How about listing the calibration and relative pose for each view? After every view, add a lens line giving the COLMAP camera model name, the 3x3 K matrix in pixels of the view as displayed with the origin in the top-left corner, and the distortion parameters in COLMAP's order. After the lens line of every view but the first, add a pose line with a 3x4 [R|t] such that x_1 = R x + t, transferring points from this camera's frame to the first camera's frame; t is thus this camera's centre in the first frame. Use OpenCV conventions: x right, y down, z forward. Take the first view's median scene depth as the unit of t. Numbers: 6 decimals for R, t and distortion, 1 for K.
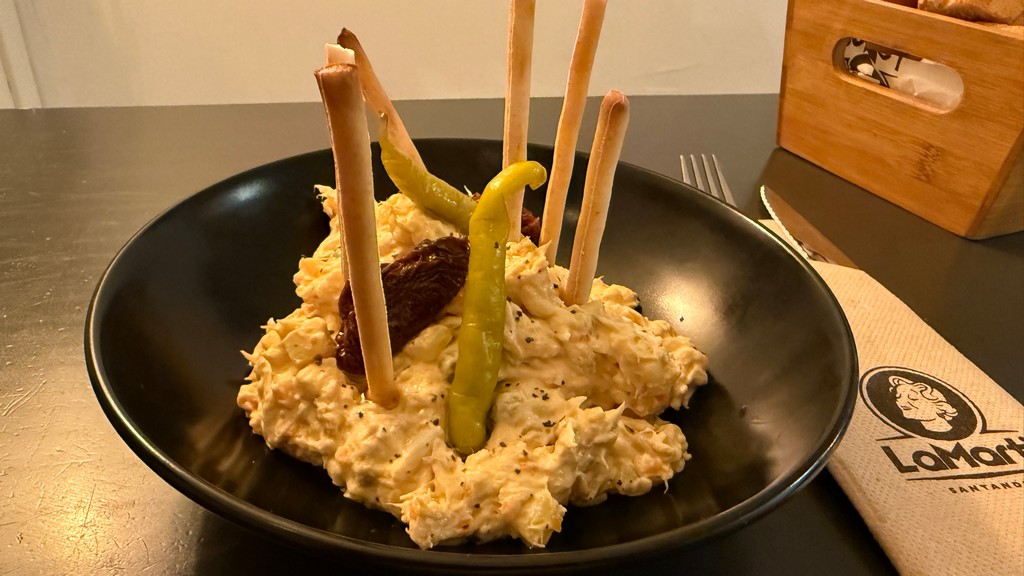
lens RADIAL K [[730.2, 0, 517.1], [0, 730.2, 292.4], [0, 0, 1]] dist [-0.001999, 0.002901]
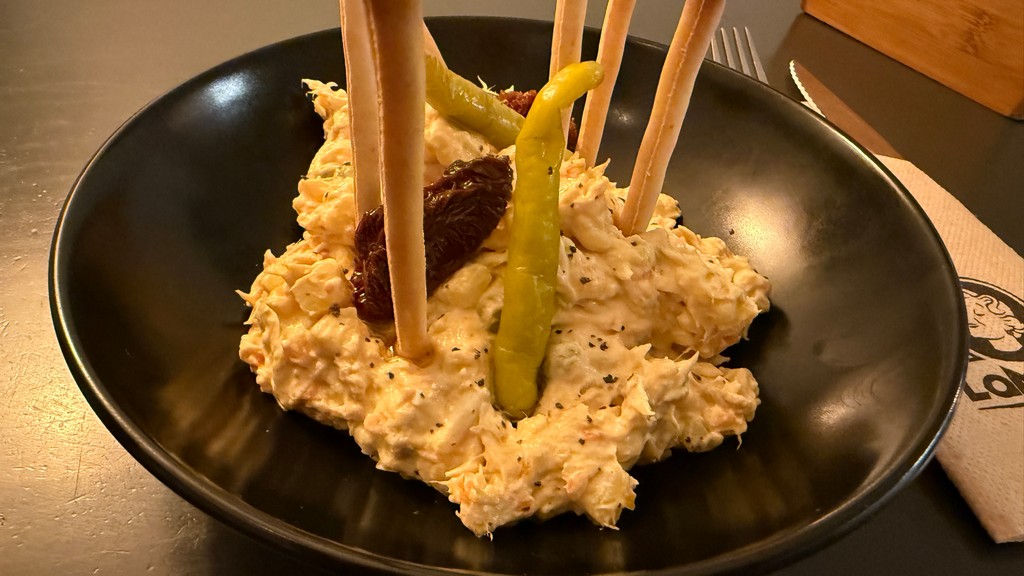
lens RADIAL K [[730.2, 0, 506.0], [0, 730.2, 285.4], [0, 0, 1]] dist [-0.001999, 0.002901]
pose [[0.999431, -0.020287, 0.026952, -0.095884], [0.015291, 0.984611, 0.174091, -0.076411], [-0.030069, -0.173580, 0.984361, 0.169434]]
